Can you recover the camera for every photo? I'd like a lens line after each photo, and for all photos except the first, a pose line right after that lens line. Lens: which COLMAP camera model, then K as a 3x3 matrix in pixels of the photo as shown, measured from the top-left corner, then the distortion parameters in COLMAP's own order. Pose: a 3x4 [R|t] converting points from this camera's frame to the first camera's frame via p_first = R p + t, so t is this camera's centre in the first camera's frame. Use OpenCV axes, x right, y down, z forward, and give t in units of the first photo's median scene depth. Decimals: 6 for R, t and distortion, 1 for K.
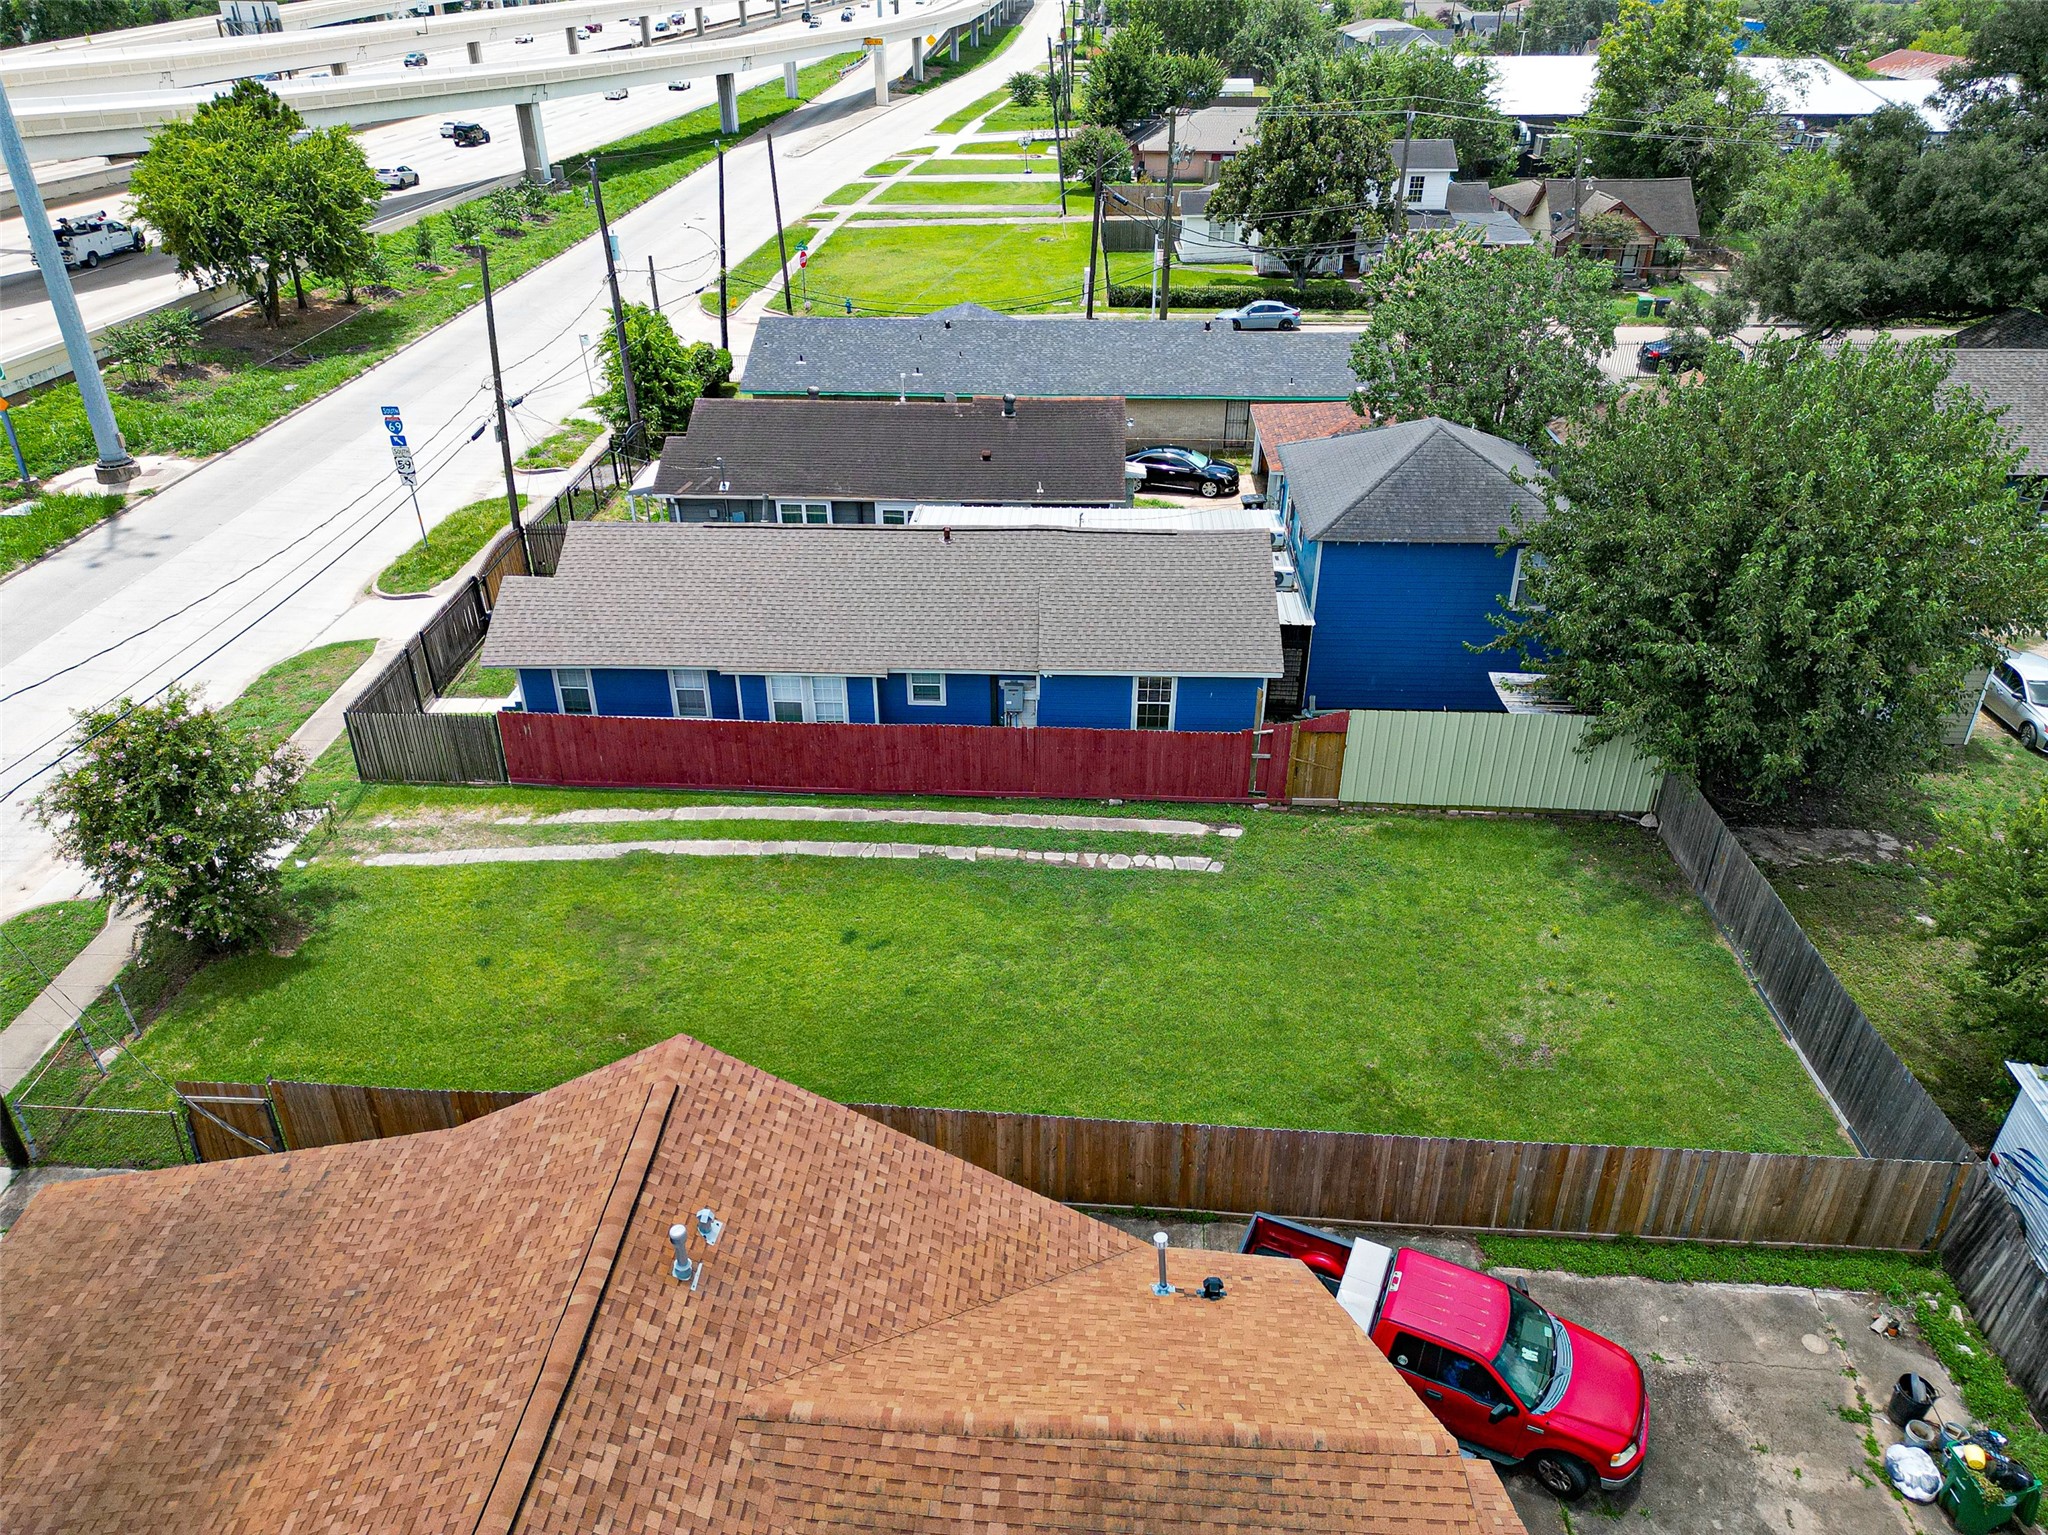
lens RADIAL K [[1436.2, 0, 1027.1], [0, 1436.2, 776.6], [0, 0, 1]] dist [0.075528, -0.073431]
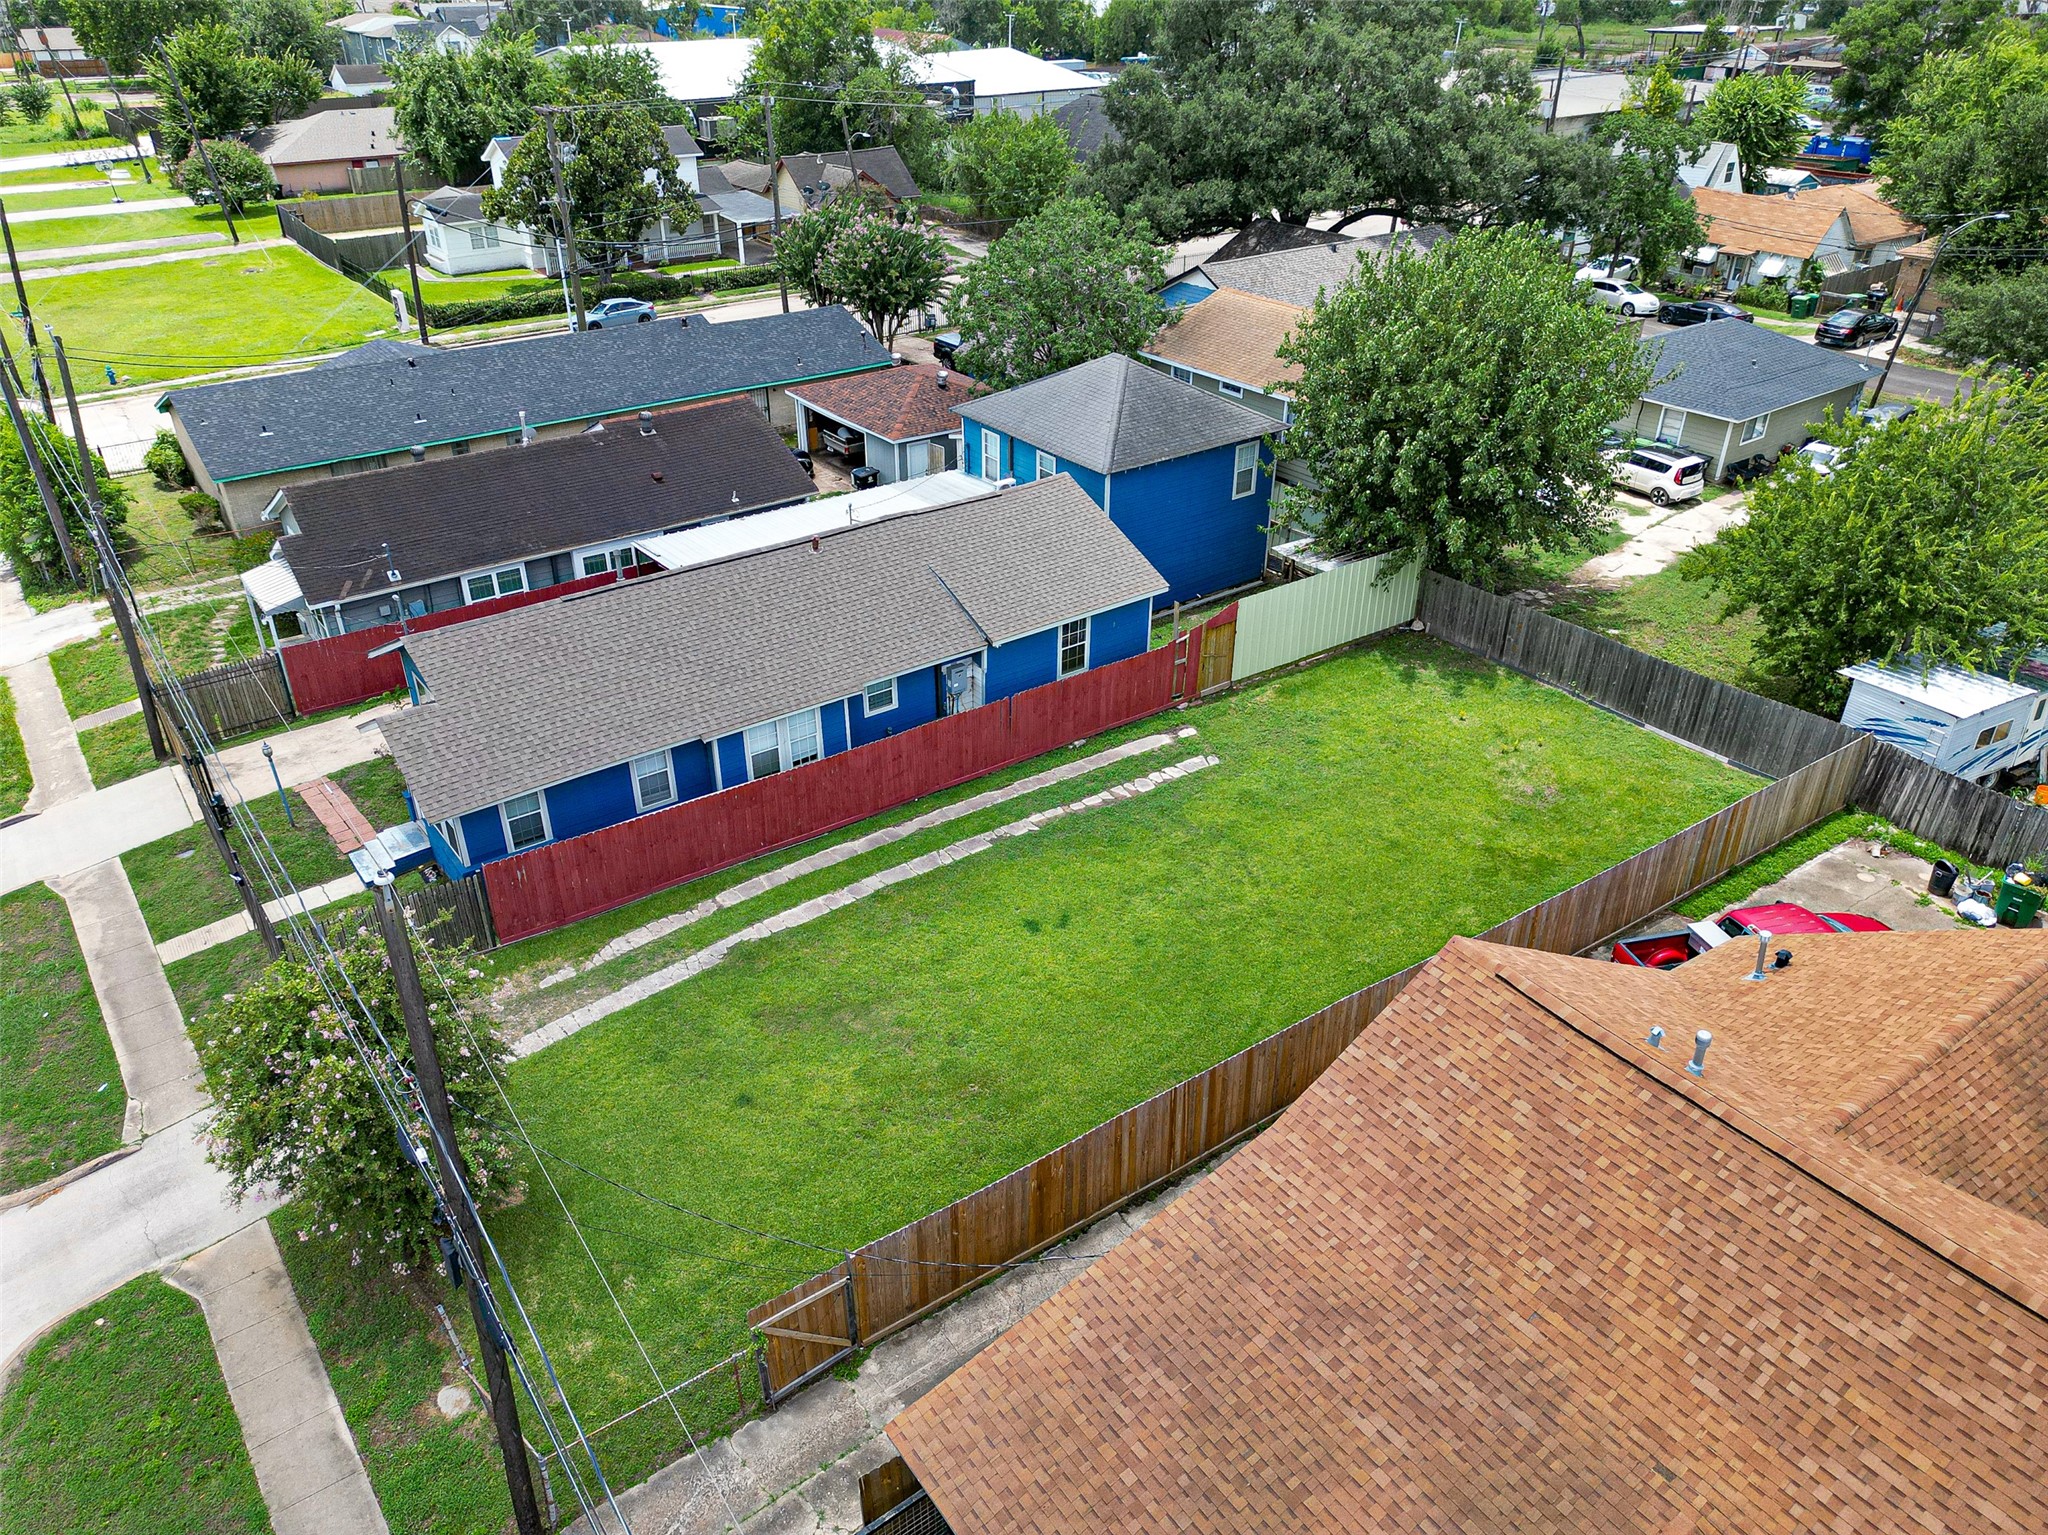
lens RADIAL K [[1436.2, 0, 1026.1], [0, 1436.2, 776.2], [0, 0, 1]] dist [0.075528, -0.073431]
pose [[0.780350, -0.317591, 0.538692, -0.577131], [0.314598, 0.943864, 0.100737, -0.082294], [-0.540446, 0.090862, 0.836458, 0.136086]]
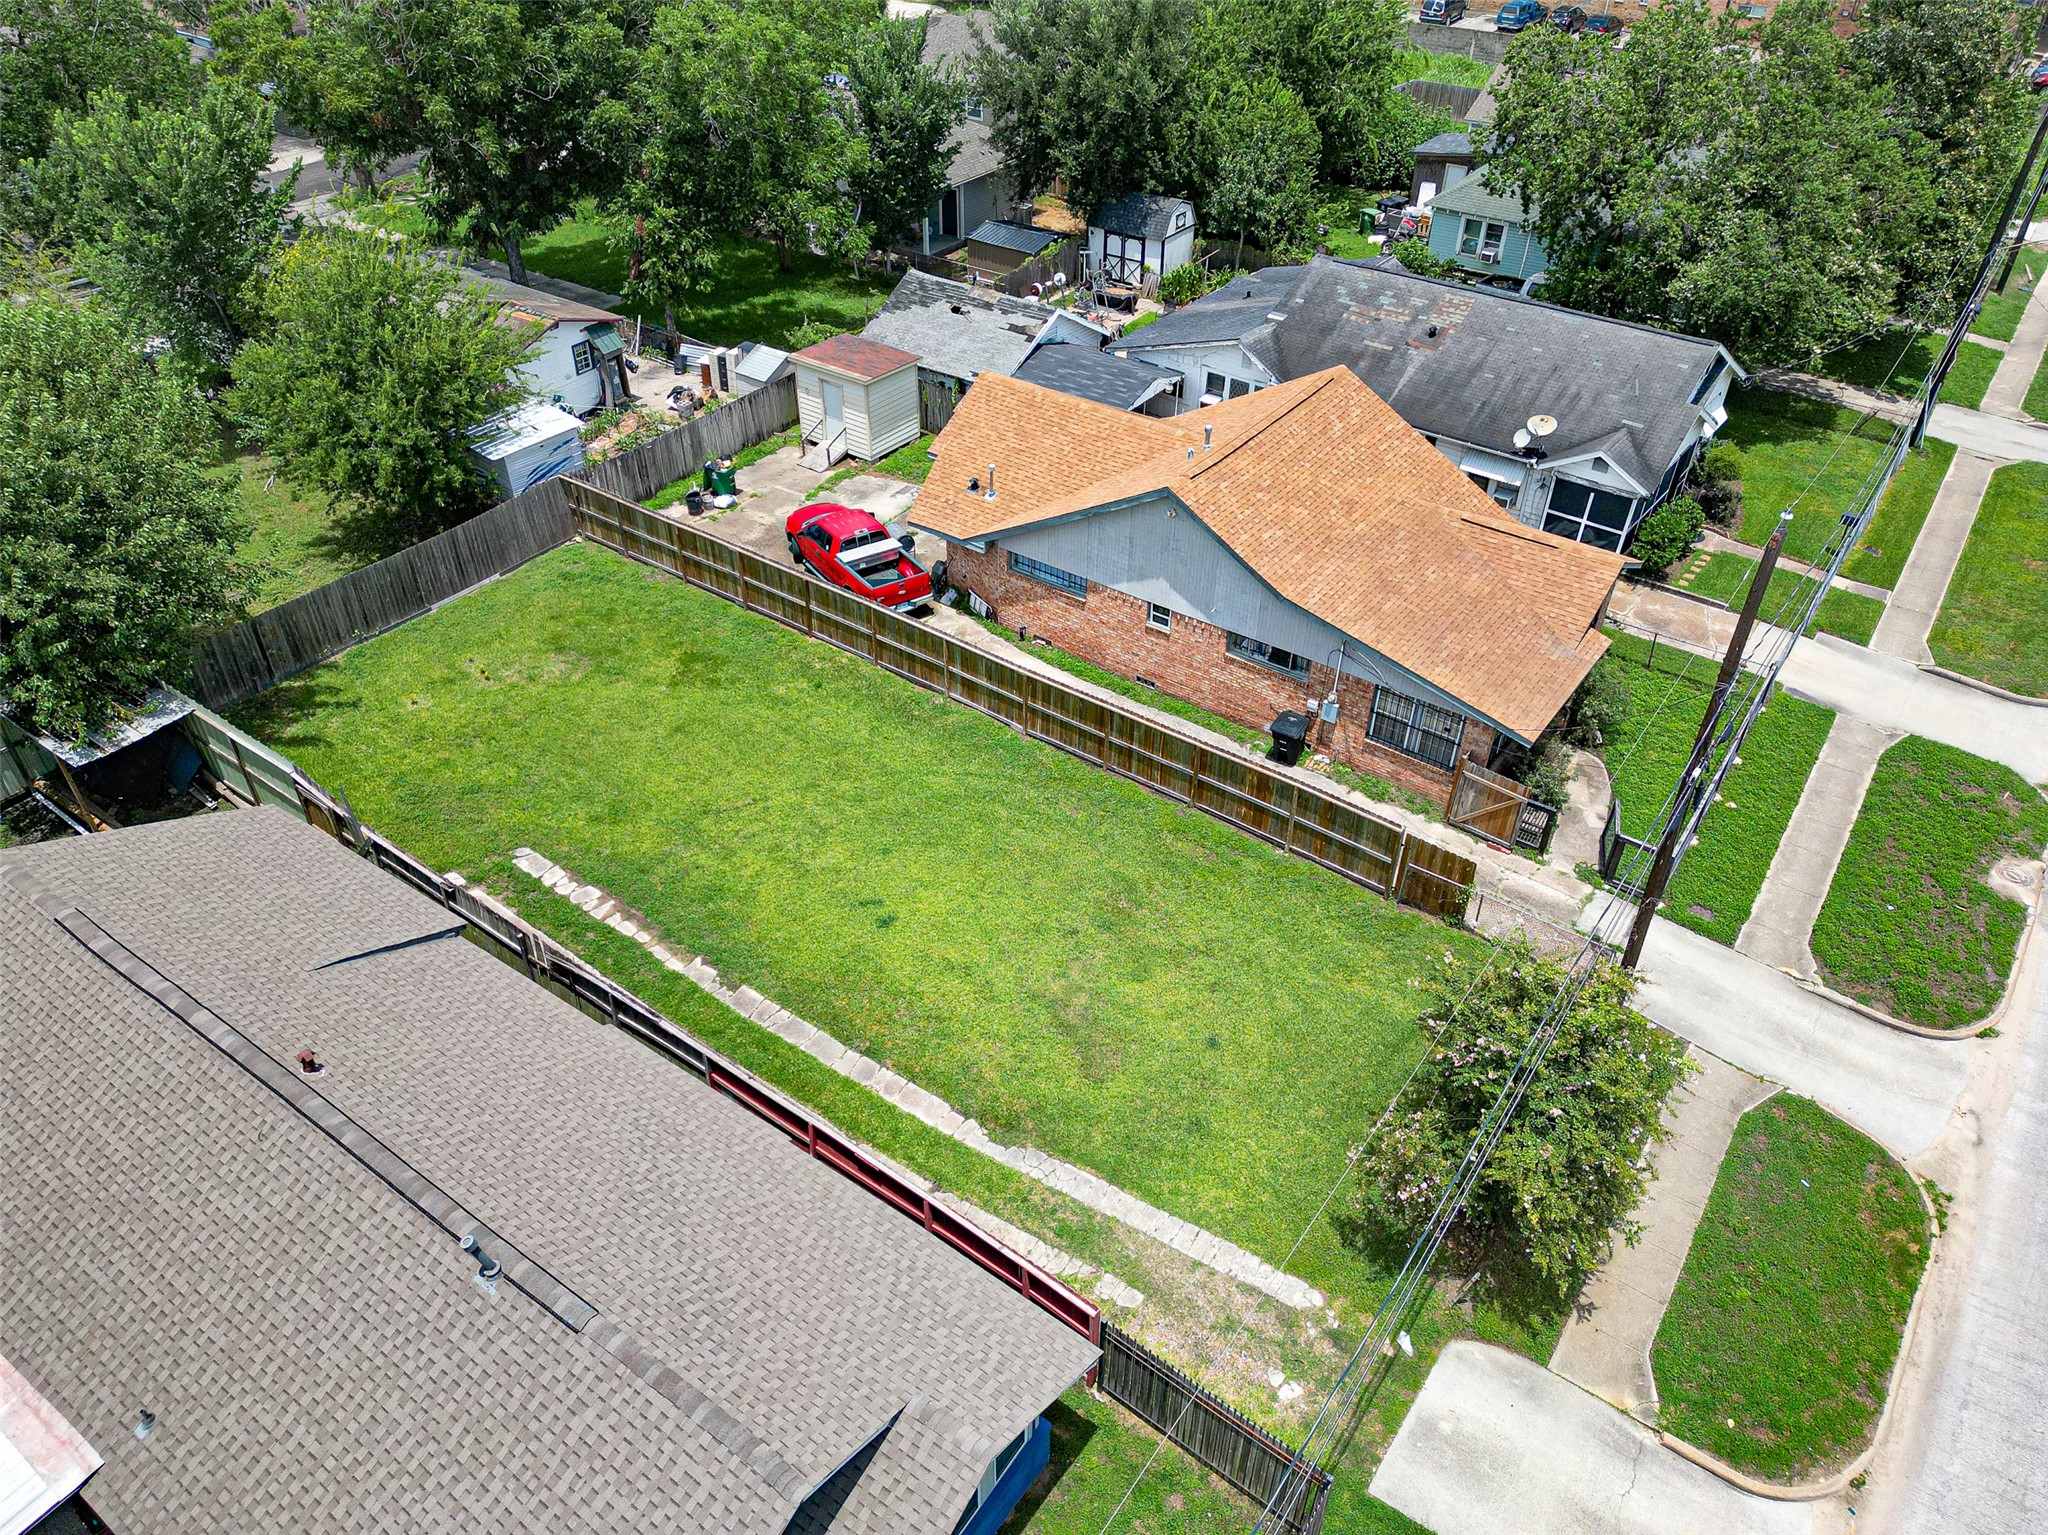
lens RADIAL K [[1436.2, 0, 1032.1], [0, 1436.2, 774.6], [0, 0, 1]] dist [0.075528, -0.073431]
pose [[-0.837460, -0.336902, 0.430298, -0.548597], [0.269463, 0.430447, 0.861456, -0.694687], [-0.475447, 0.837384, -0.269699, 1.029365]]
